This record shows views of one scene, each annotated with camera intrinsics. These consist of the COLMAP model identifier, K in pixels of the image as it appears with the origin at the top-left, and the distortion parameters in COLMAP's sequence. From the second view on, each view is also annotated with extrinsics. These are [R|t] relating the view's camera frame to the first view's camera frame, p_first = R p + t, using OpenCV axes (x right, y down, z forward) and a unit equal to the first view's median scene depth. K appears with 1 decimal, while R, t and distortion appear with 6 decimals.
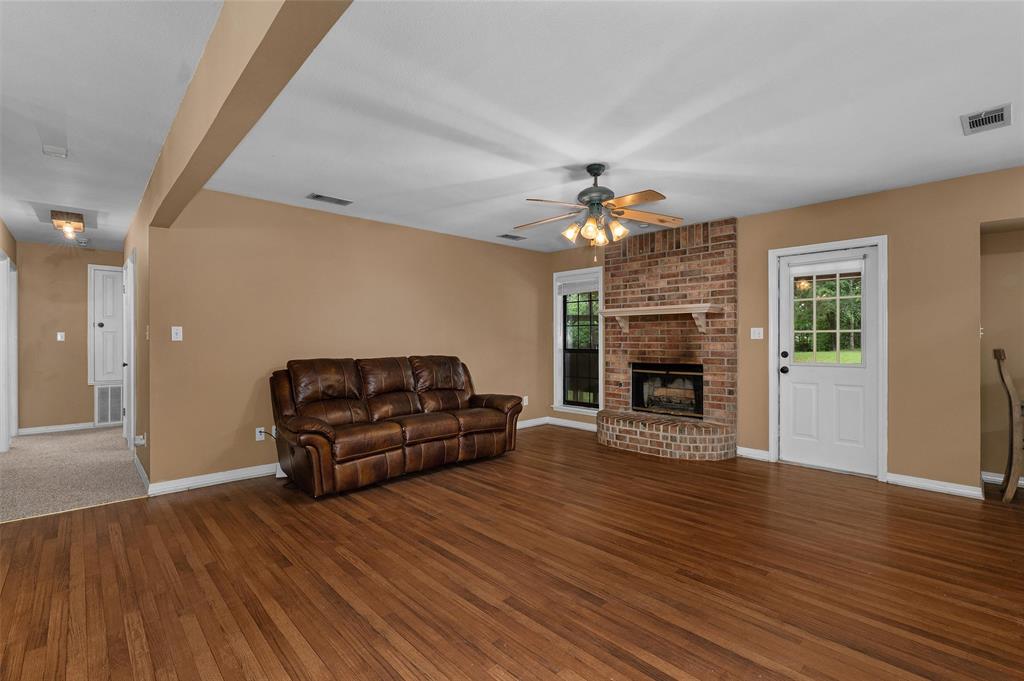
lens RADIAL K [[457.7, 0, 520.5], [0, 457.7, 341.9], [0, 0, 1]] dist [-0.008226, 0.001895]
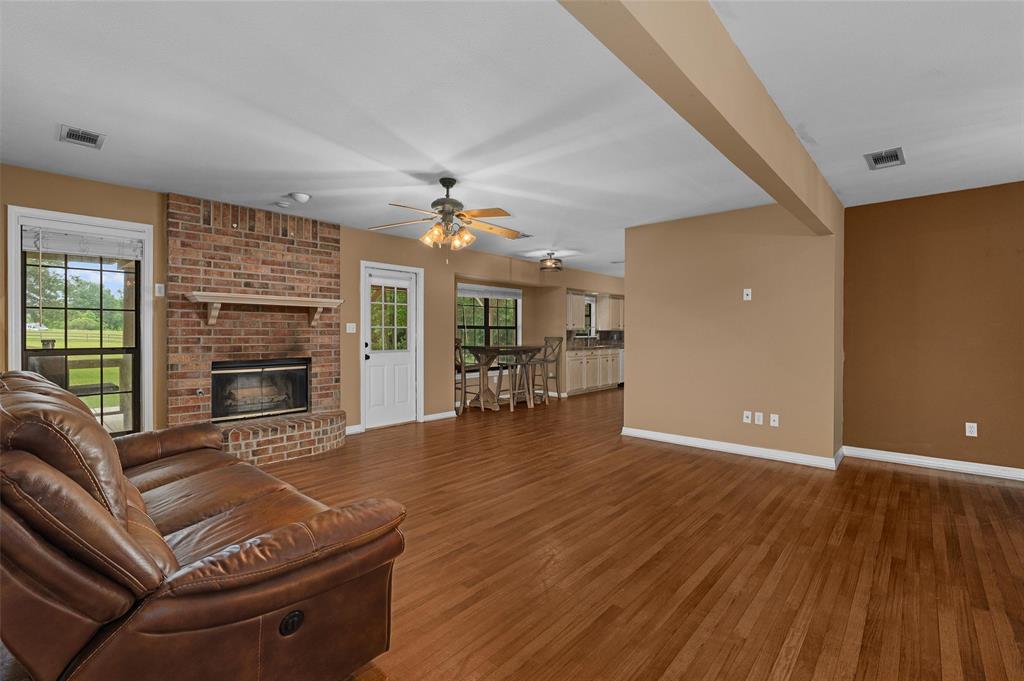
lens RADIAL K [[457.7, 0, 518.6], [0, 457.7, 334.8], [0, 0, 1]] dist [-0.008226, 0.001895]
pose [[-0.077986, -0.003196, 0.996949, -0.666354], [0.002445, 0.999991, 0.003397, -0.003687], [-0.996951, 0.002702, -0.077977, 0.625654]]
